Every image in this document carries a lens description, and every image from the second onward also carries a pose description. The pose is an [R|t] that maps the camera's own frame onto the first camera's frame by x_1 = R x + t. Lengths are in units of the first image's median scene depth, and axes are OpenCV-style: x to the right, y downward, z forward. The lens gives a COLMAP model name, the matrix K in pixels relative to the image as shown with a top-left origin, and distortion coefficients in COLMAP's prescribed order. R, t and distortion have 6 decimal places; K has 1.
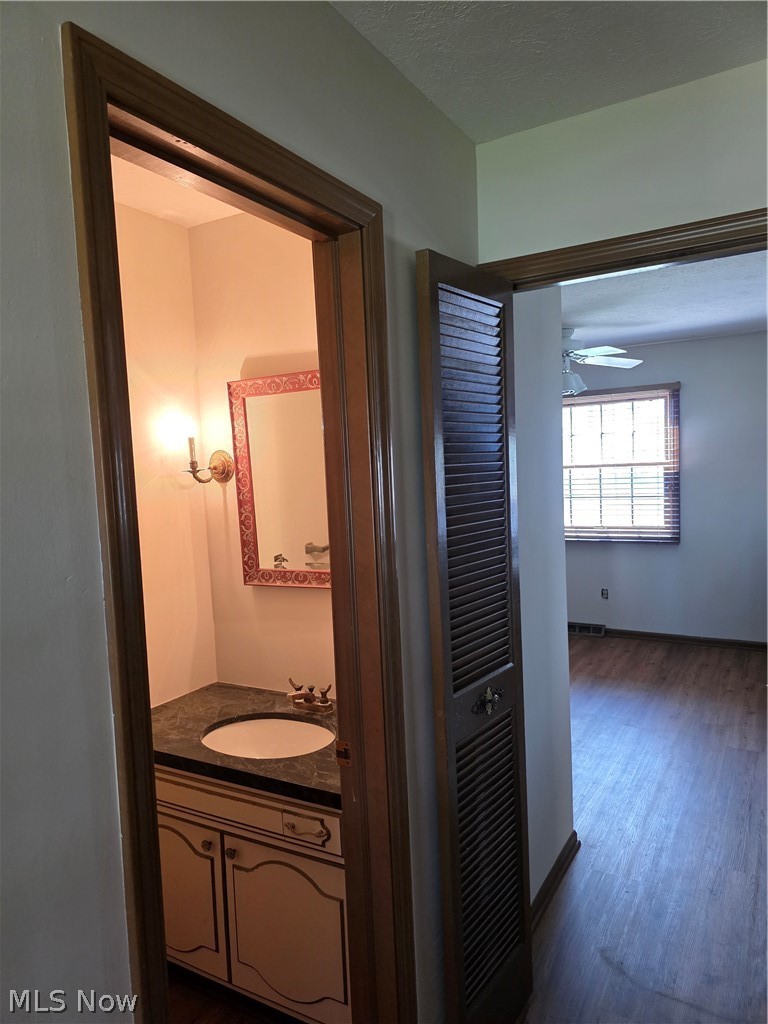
lens RADIAL K [[690.7, 0, 367.1], [0, 690.7, 517.7], [0, 0, 1]] dist [0.073398, -0.071267]
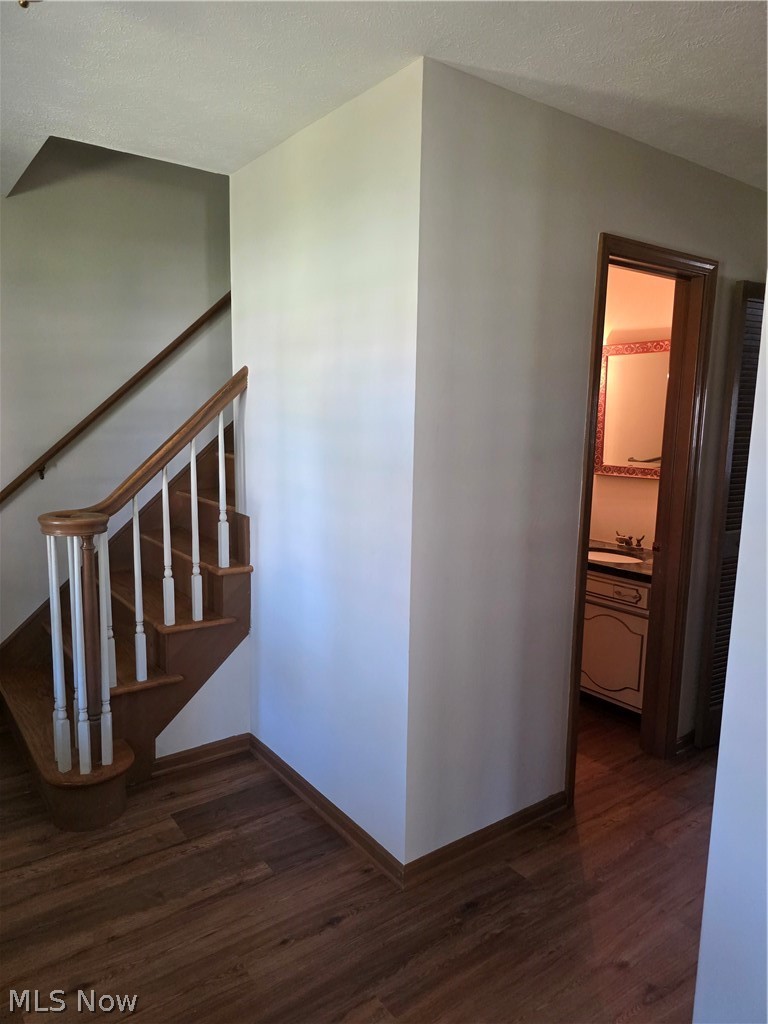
lens RADIAL K [[690.7, 0, 367.1], [0, 690.7, 517.7], [0, 0, 1]] dist [0.073398, -0.071267]
pose [[0.916939, 0.117413, -0.381363, -0.037686], [-0.085960, 0.991412, 0.098553, 0.117696], [0.389659, -0.057585, 0.919157, -0.987184]]
